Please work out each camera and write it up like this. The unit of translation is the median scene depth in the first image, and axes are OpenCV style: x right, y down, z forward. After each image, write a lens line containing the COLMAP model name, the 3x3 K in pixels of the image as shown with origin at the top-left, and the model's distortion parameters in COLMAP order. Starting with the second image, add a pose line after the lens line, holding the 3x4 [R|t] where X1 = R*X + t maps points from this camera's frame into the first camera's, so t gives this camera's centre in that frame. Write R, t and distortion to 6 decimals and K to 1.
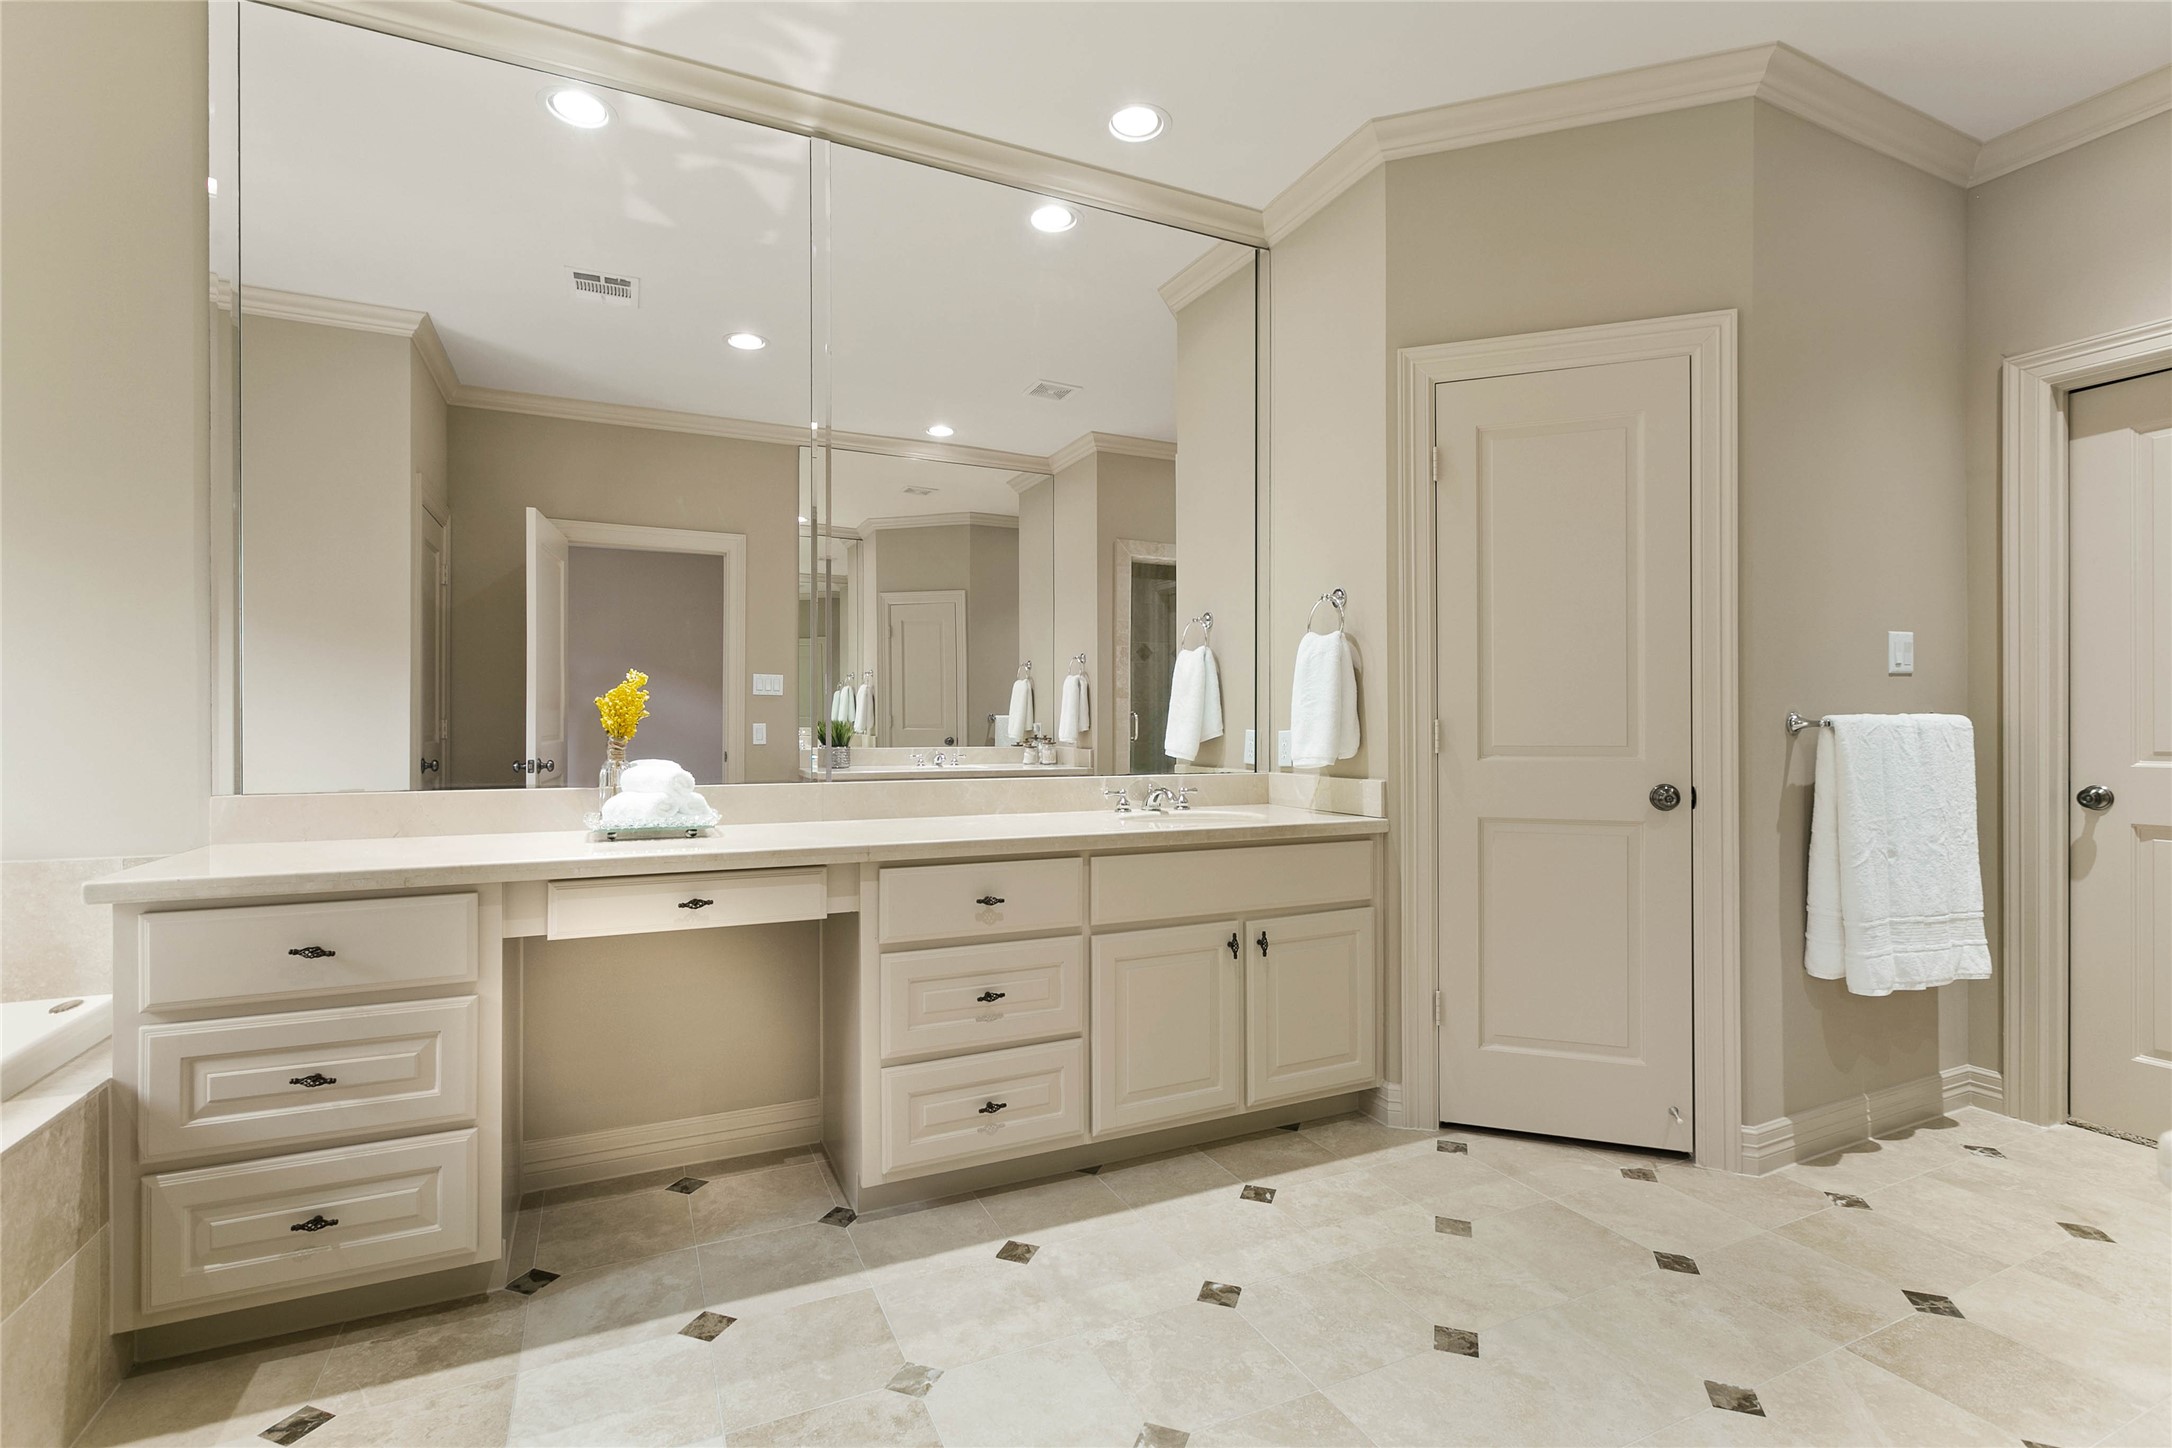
lens RADIAL K [[986.8, 0, 1072.5], [0, 986.8, 726.3], [0, 0, 1]] dist [0.003765, -0.001920]
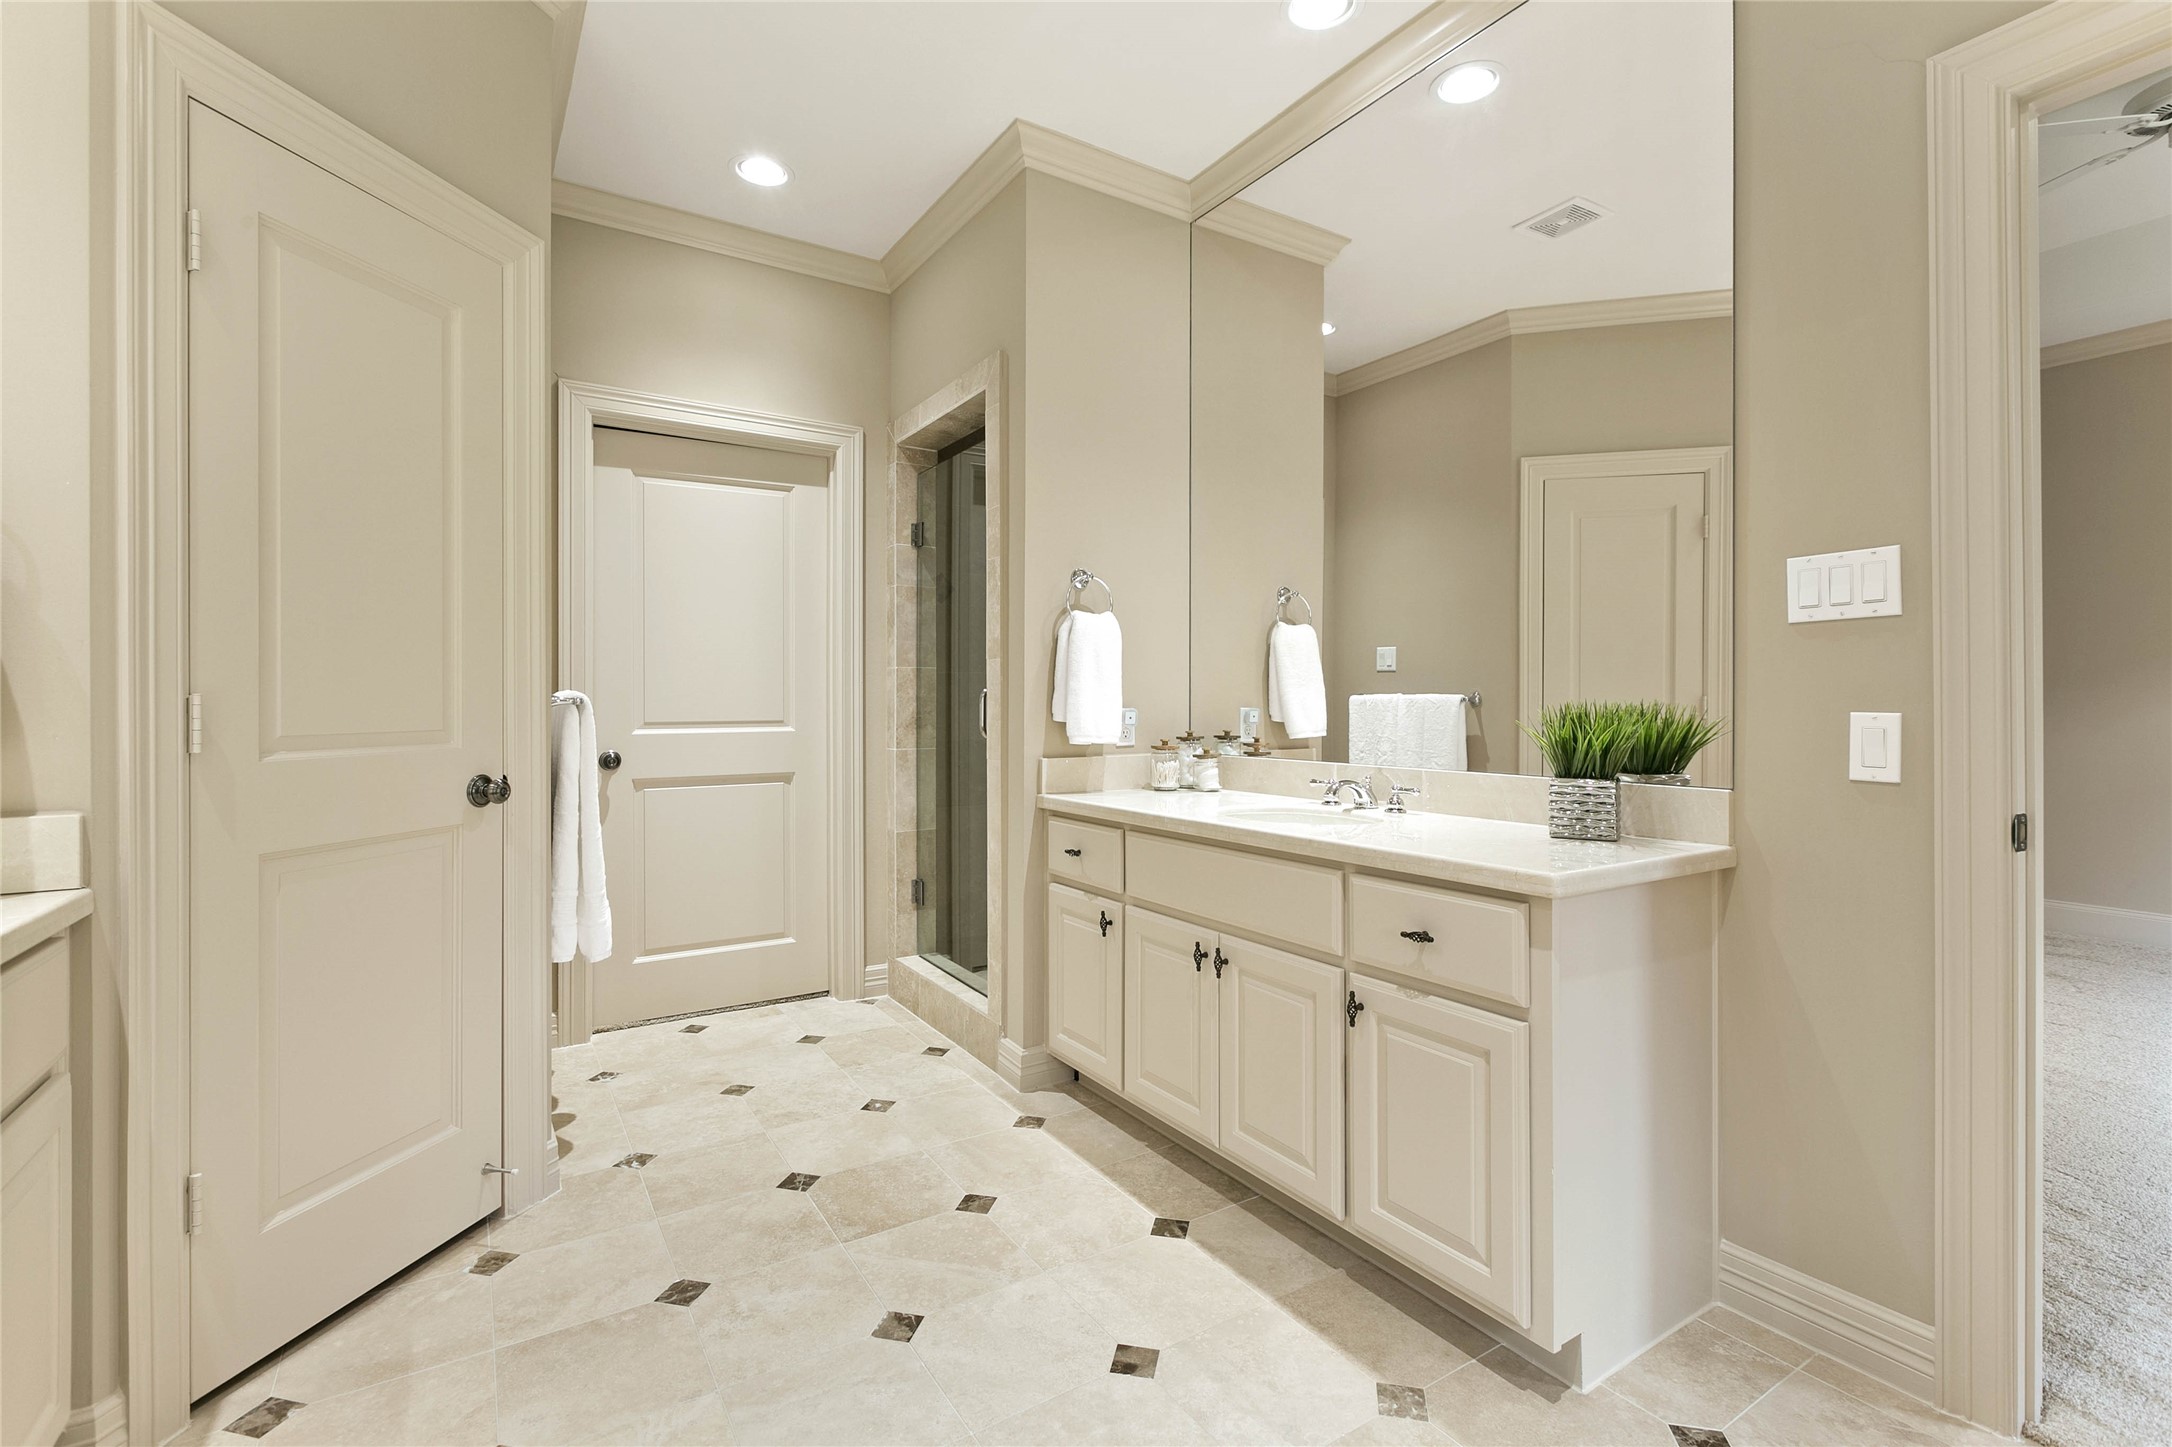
lens RADIAL K [[986.8, 0, 1066.5], [0, 986.8, 705.0], [0, 0, 1]] dist [0.003765, -0.001920]
pose [[-0.135679, -0.003364, 0.990747, -0.281011], [0.001993, 0.999991, 0.003668, -0.000862], [-0.990751, 0.002473, -0.135671, 0.642525]]
